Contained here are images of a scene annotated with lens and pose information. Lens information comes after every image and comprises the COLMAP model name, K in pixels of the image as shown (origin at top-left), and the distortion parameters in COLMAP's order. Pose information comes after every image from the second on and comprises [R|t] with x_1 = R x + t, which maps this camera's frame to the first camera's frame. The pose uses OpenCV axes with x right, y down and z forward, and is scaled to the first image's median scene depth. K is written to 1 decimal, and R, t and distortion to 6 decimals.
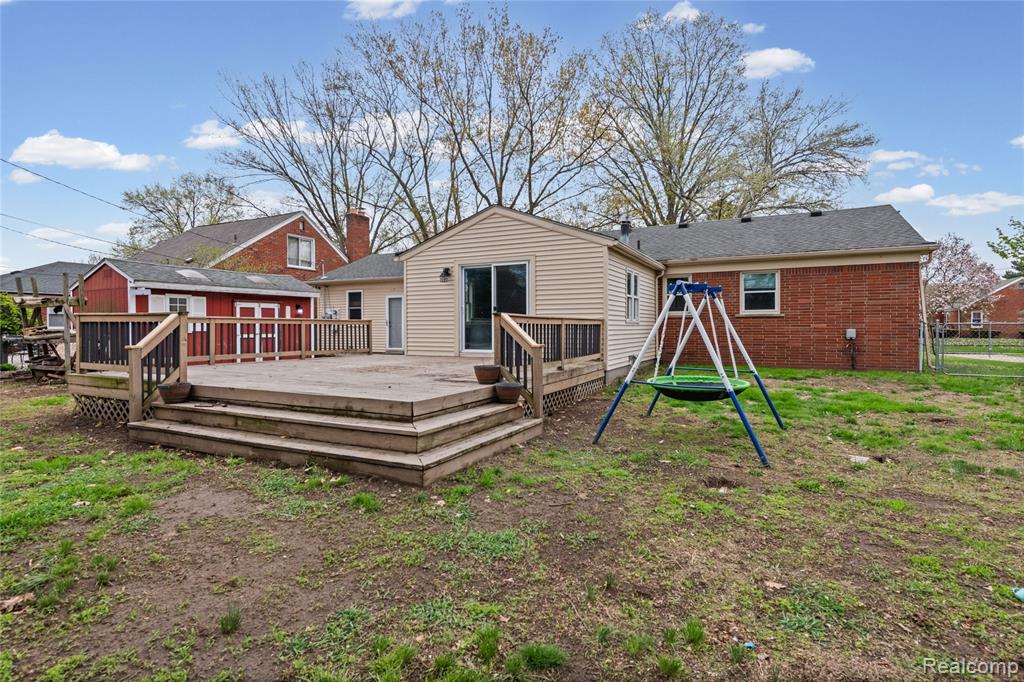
lens RADIAL K [[505.4, 0, 515.7], [0, 505.4, 333.6], [0, 0, 1]] dist [0.012808, 0.000290]
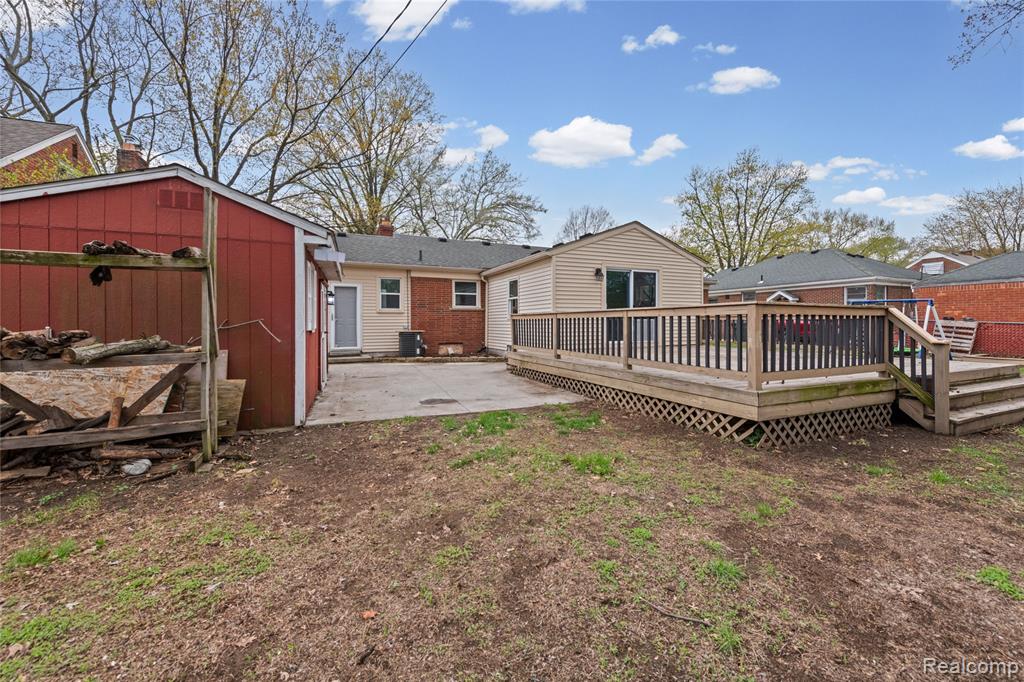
lens RADIAL K [[408.9, 0, 524.5], [0, 408.9, 323.4], [0, 0, 1]] dist [0.017915, -0.002475]
pose [[0.622269, -0.003214, 0.782797, -0.912396], [0.010631, 0.999934, -0.004345, -0.006560], [-0.782731, 0.011026, 0.622263, 0.555472]]
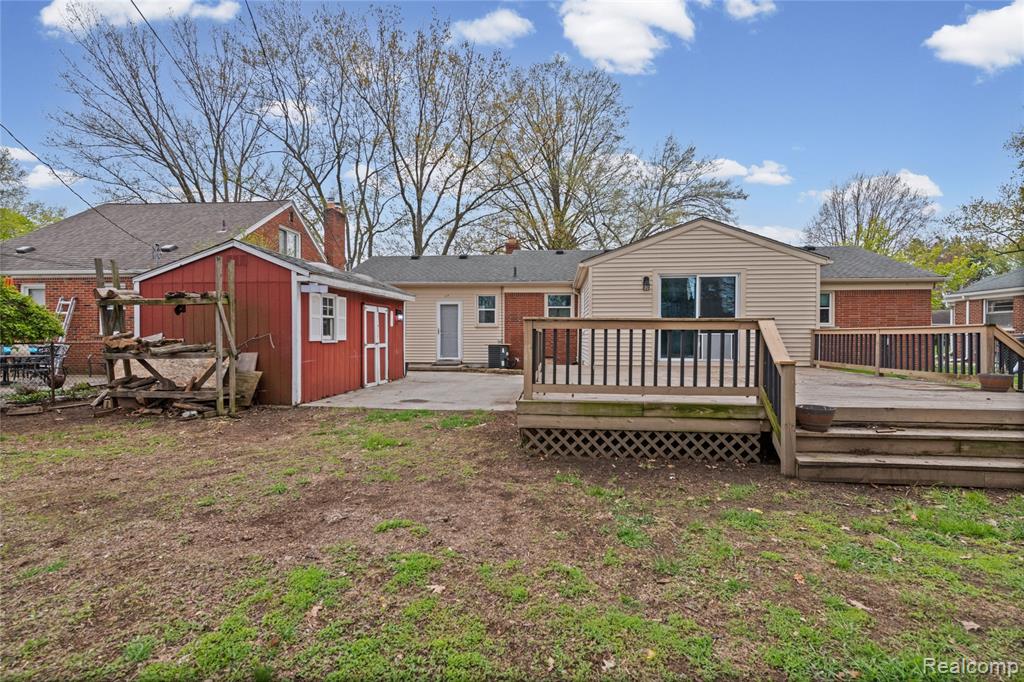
lens RADIAL K [[460.2, 0, 513.4], [0, 460.2, 342.9], [0, 0, 1]] dist [0.015765, -0.000082]
pose [[0.927944, -0.002535, 0.372712, -0.691381], [0.001304, 0.999993, 0.003554, -0.002617], [-0.372718, -0.002812, 0.927940, 0.246120]]
